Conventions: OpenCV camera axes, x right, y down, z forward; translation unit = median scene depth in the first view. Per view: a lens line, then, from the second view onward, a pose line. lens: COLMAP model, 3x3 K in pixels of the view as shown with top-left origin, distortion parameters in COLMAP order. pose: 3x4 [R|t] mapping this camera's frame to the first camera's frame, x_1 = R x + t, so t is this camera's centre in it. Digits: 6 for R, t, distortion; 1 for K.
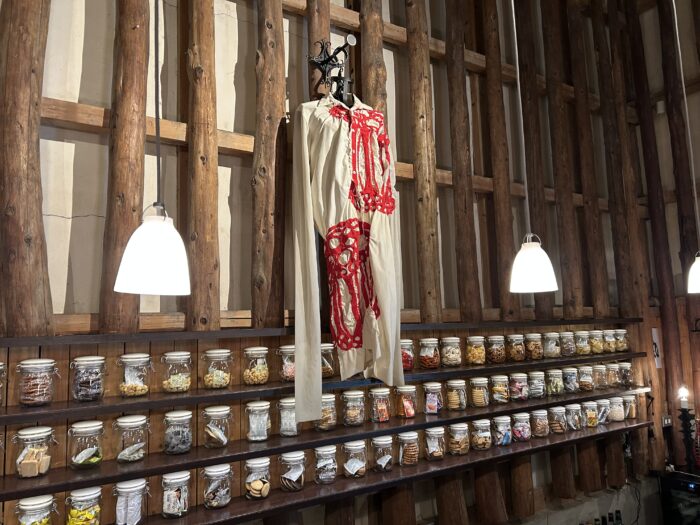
lens RADIAL K [[538.0, 0, 350.0], [0, 538.0, 262.5], [0, 0, 1]] dist [-0.003652, -0.003031]
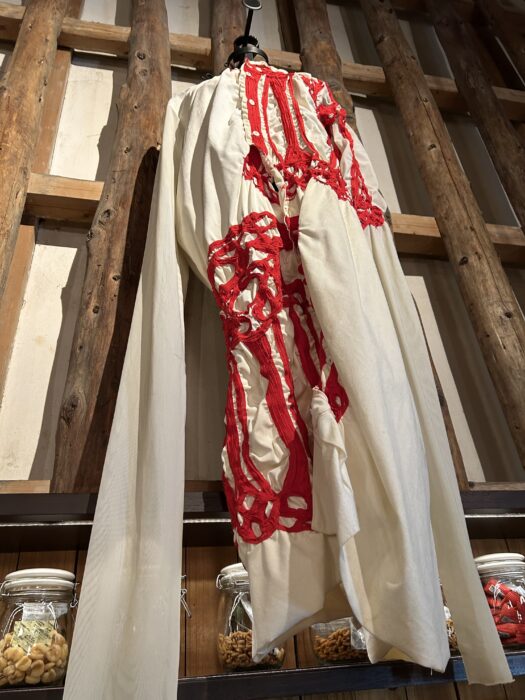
lens RADIAL K [[538.0, 0, 262.5], [0, 538.0, 350.0], [0, 0, 1]] dist [-0.003652, -0.003031]
pose [[0.934052, -0.219562, -0.281672, 0.101013], [0.077463, 0.894473, -0.440361, 0.195632], [0.348634, 0.389501, 0.852492, 0.688943]]
